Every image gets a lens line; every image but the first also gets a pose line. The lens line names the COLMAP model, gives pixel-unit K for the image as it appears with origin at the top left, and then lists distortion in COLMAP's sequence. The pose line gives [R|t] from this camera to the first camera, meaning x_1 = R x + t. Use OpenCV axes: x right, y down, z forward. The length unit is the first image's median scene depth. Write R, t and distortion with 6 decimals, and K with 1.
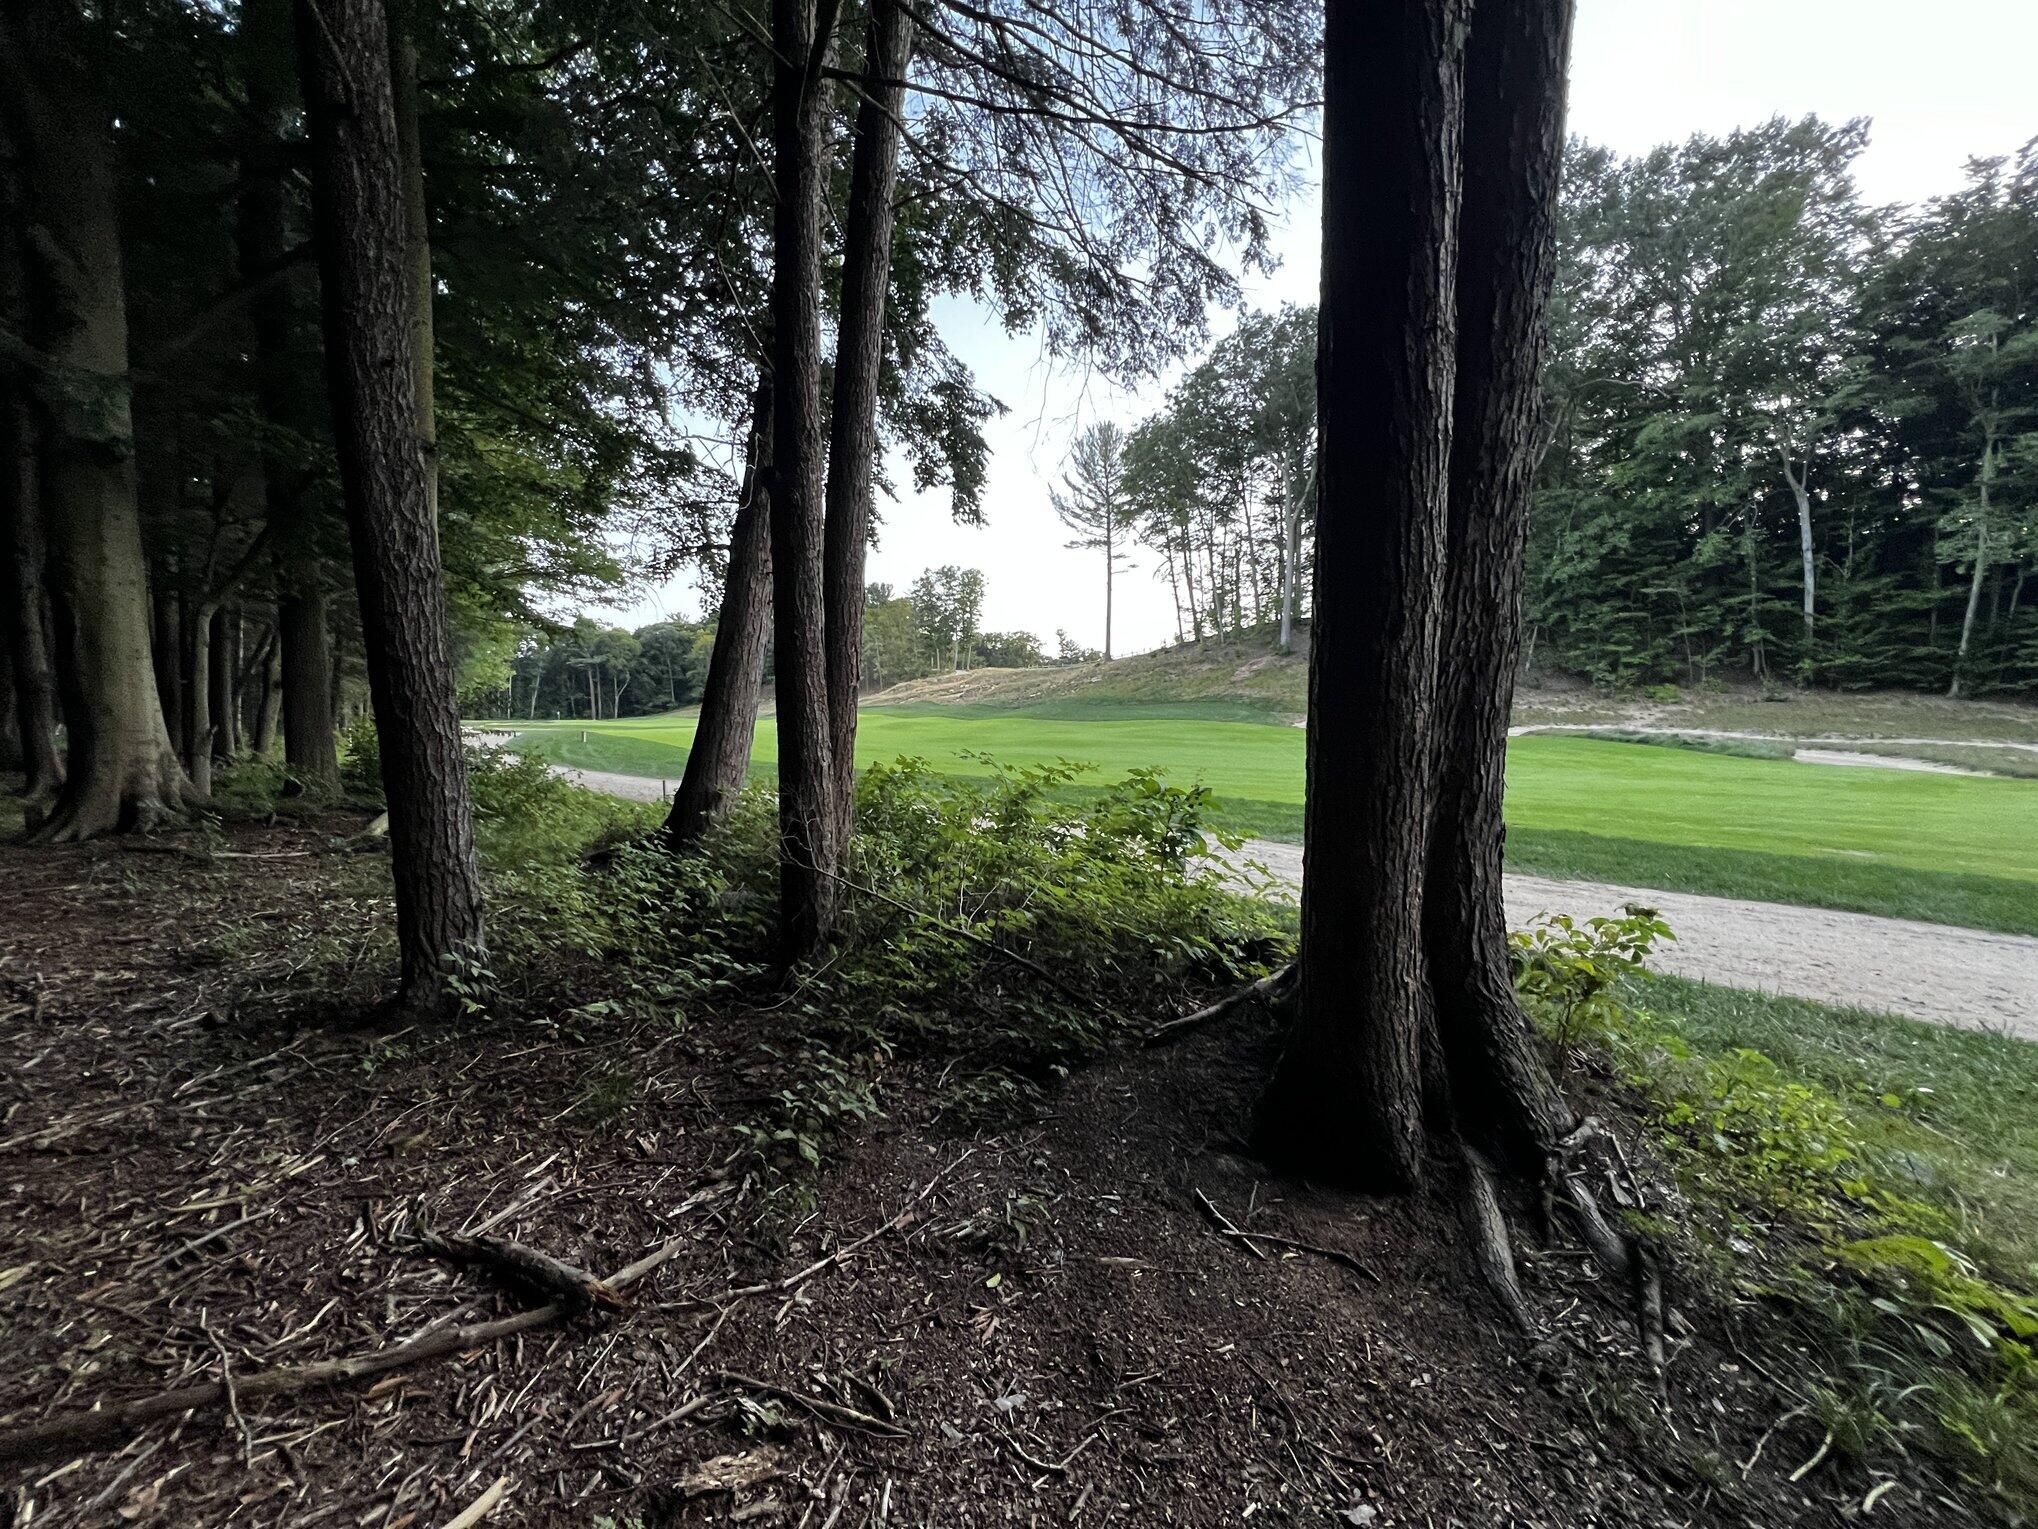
lens RADIAL K [[813.4, 0, 1017.0], [0, 813.4, 767.9], [0, 0, 1]] dist [0.000220, -0.000111]
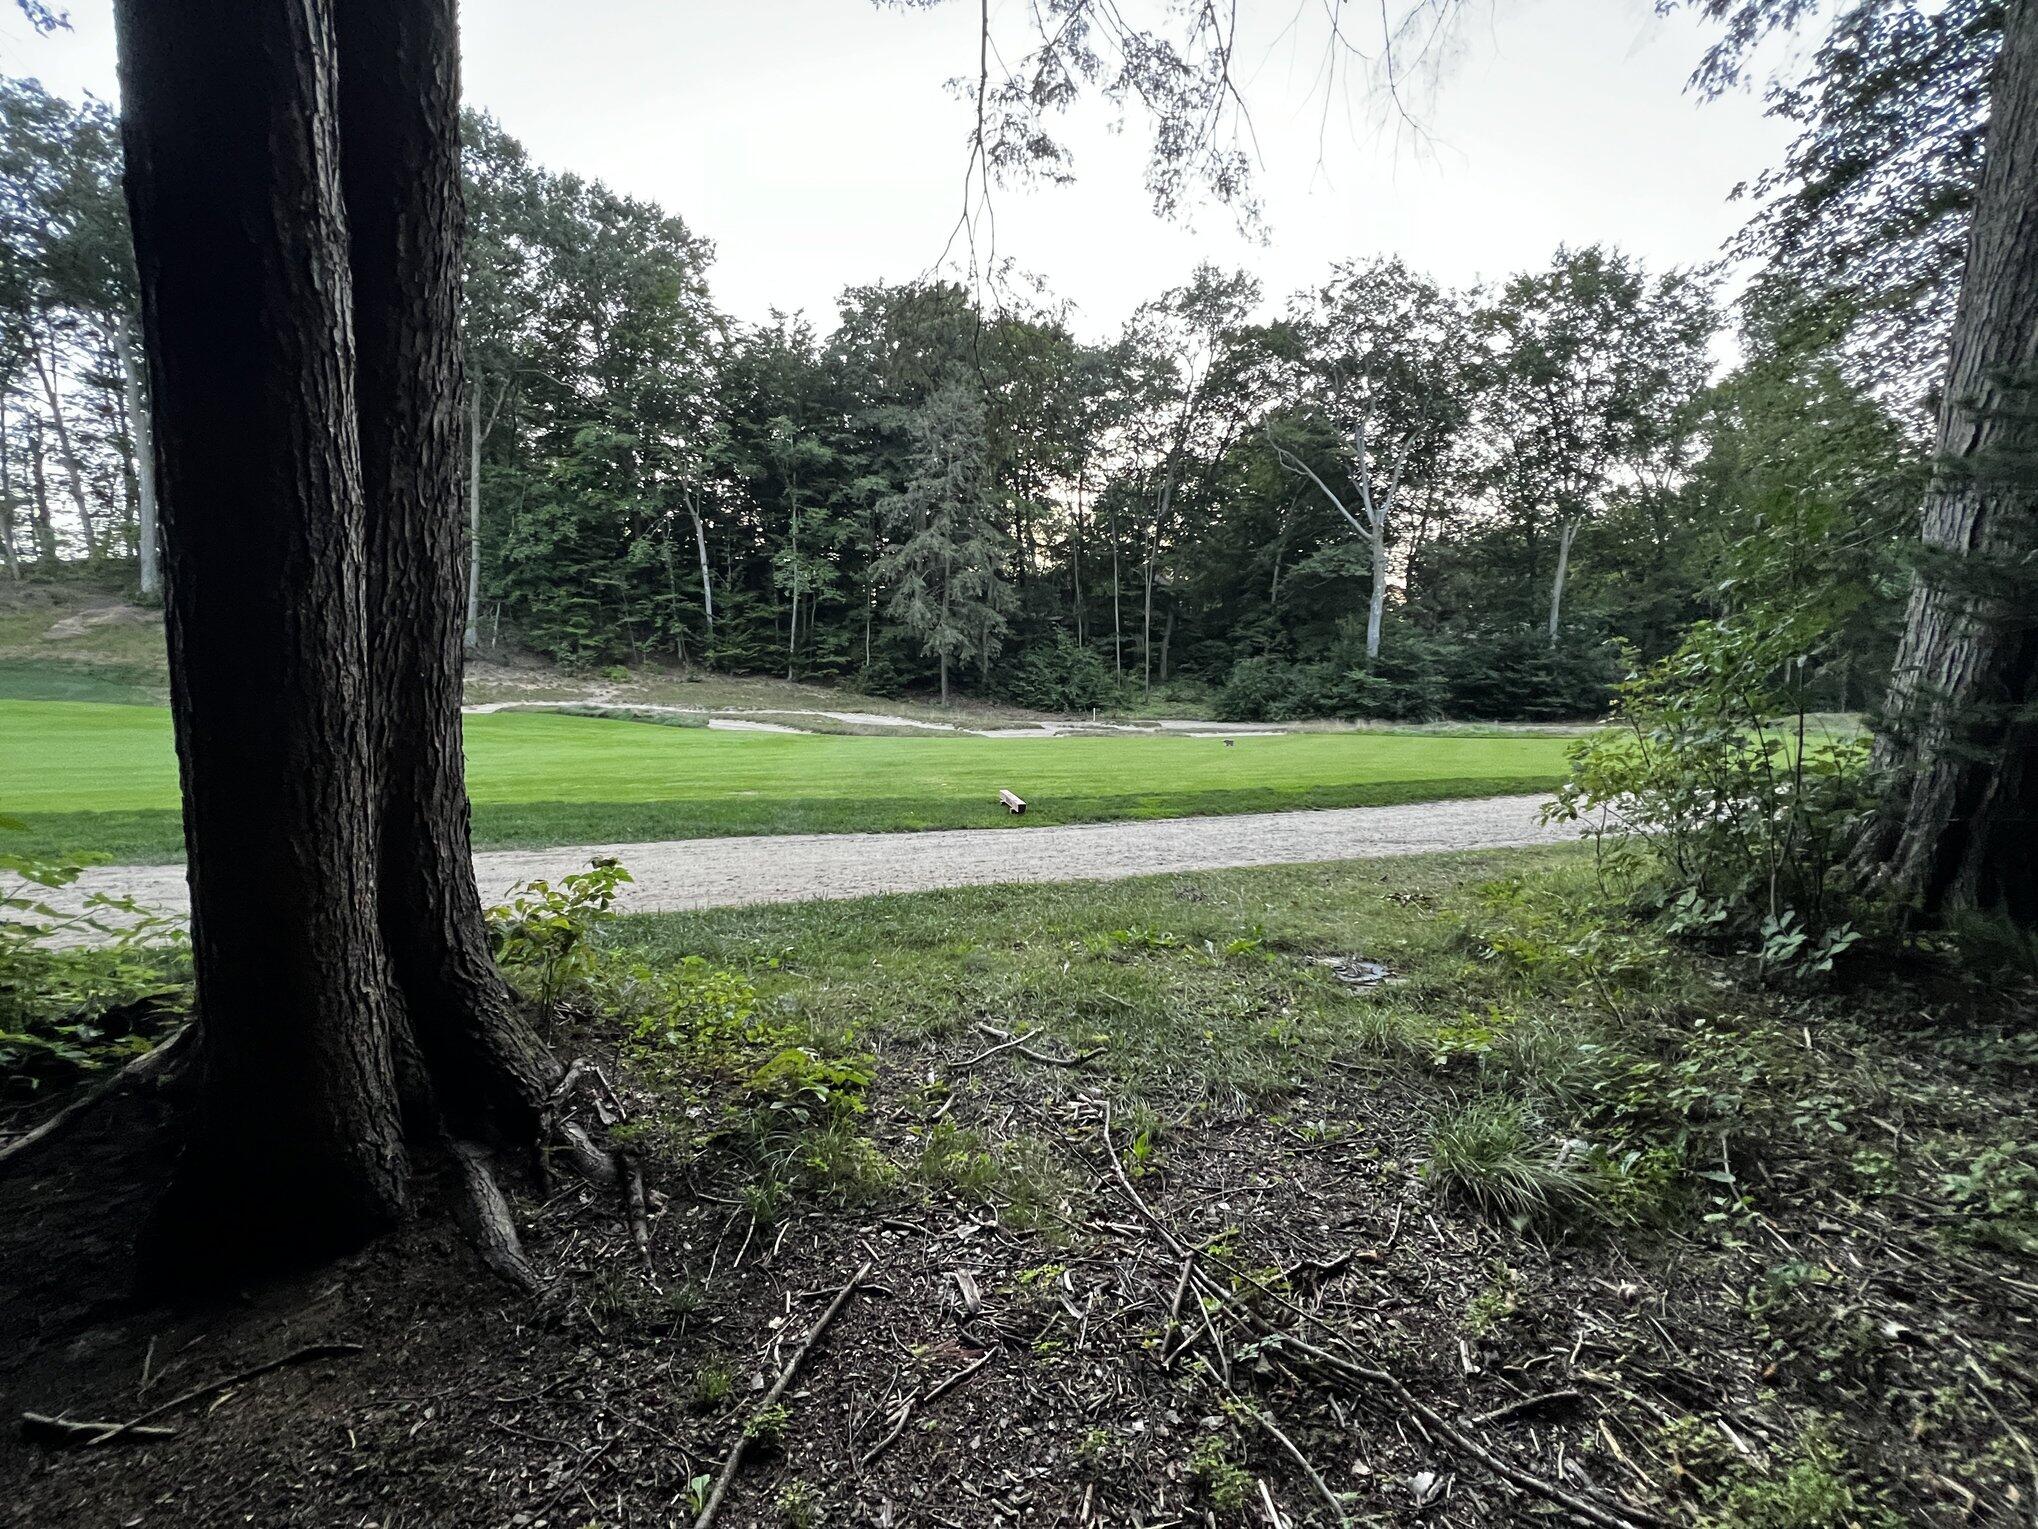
lens RADIAL K [[813.4, 0, 1017.7], [0, 813.4, 767.3], [0, 0, 1]] dist [0.000220, -0.000111]
pose [[0.431077, -0.079098, 0.898842, 0.013088], [0.054771, 0.996607, 0.061434, 0.006239], [-0.900652, 0.022748, 0.433946, -0.000226]]
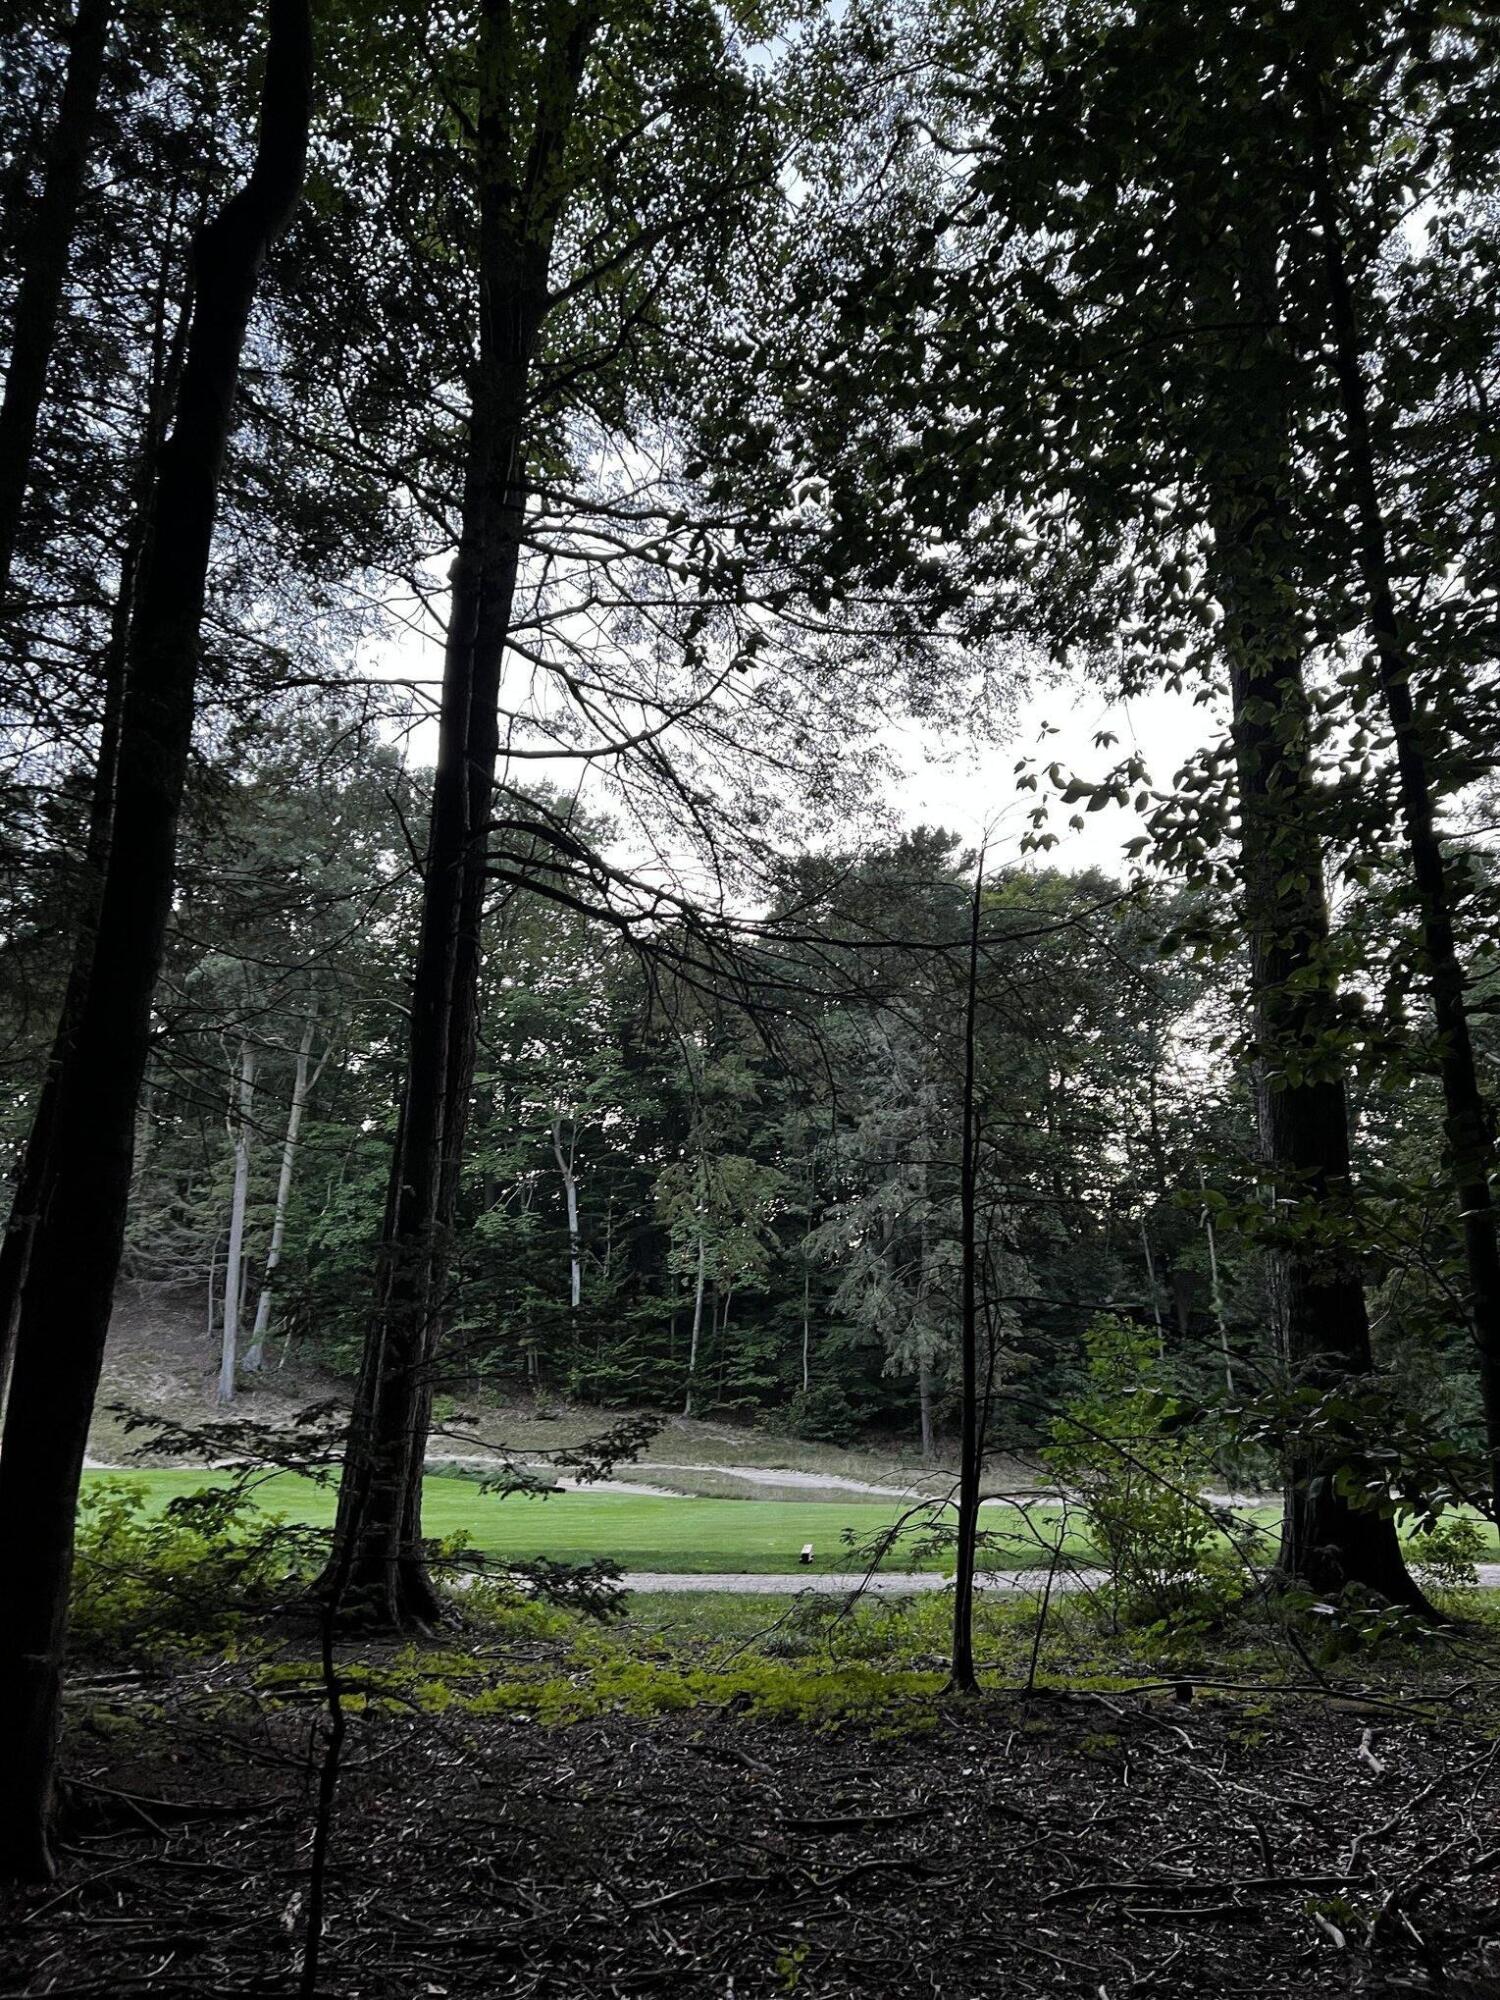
lens RADIAL K [[1499.1, 0, 785.0], [0, 1499.1, 983.6], [0, 0, 1]] dist [0.028113, -0.018919]
pose [[0.627188, 0.223479, 0.746118, -2.934220], [0.050842, 0.944162, -0.325536, 0.183561], [-0.777207, 0.242106, 0.580805, -3.448806]]
